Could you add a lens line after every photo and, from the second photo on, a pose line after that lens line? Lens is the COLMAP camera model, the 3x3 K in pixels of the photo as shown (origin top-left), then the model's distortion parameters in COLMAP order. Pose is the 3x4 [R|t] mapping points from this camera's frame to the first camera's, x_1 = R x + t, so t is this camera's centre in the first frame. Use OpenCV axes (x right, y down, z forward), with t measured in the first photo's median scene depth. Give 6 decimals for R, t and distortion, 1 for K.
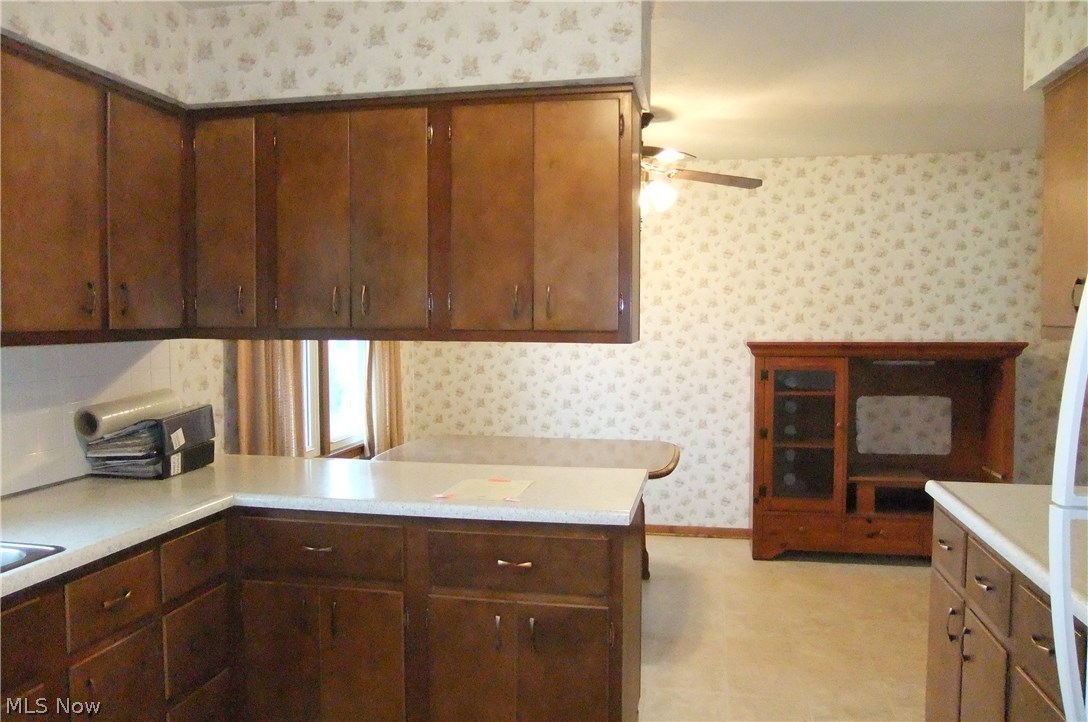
lens RADIAL K [[823.5, 0, 544.0], [0, 823.5, 361.0], [0, 0, 1]] dist [-0.089059, 0.075685]
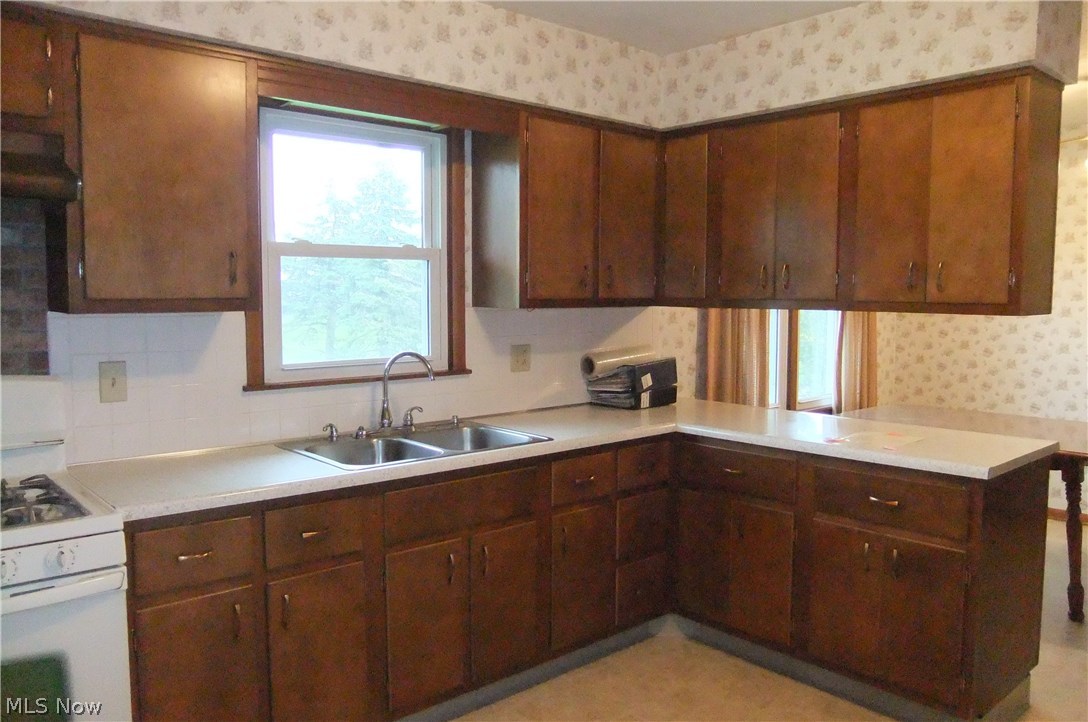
lens RADIAL K [[823.5, 0, 544.0], [0, 823.5, 361.0], [0, 0, 1]] dist [-0.089059, 0.075685]
pose [[0.799037, 0.050045, -0.599196, 0.227788], [-0.031589, 0.998648, 0.041283, 0.012764], [0.600452, -0.014059, 0.799537, -0.188888]]
